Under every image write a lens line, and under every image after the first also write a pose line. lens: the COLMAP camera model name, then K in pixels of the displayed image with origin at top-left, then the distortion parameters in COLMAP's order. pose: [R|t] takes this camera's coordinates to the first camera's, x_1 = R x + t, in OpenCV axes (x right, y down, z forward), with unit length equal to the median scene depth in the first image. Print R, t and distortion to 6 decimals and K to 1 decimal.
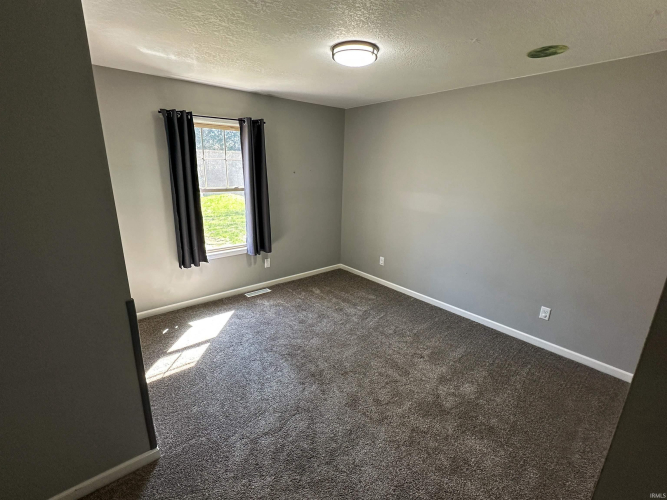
lens RADIAL K [[306.7, 0, 333.5], [0, 306.7, 250.0], [0, 0, 1]] dist [0.000247, -0.000148]
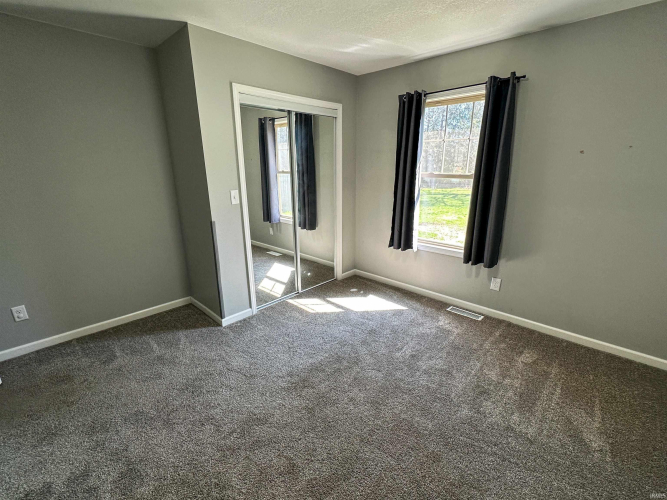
lens RADIAL K [[301.0, 0, 333.5], [0, 301.0, 250.0], [0, 0, 1]] dist [0.000586, 0.000022]
pose [[0.114622, 0.243460, -0.963114, 0.464285], [-0.264876, 0.941896, 0.206573, -0.089840], [0.957446, 0.231428, 0.172448, 0.602561]]
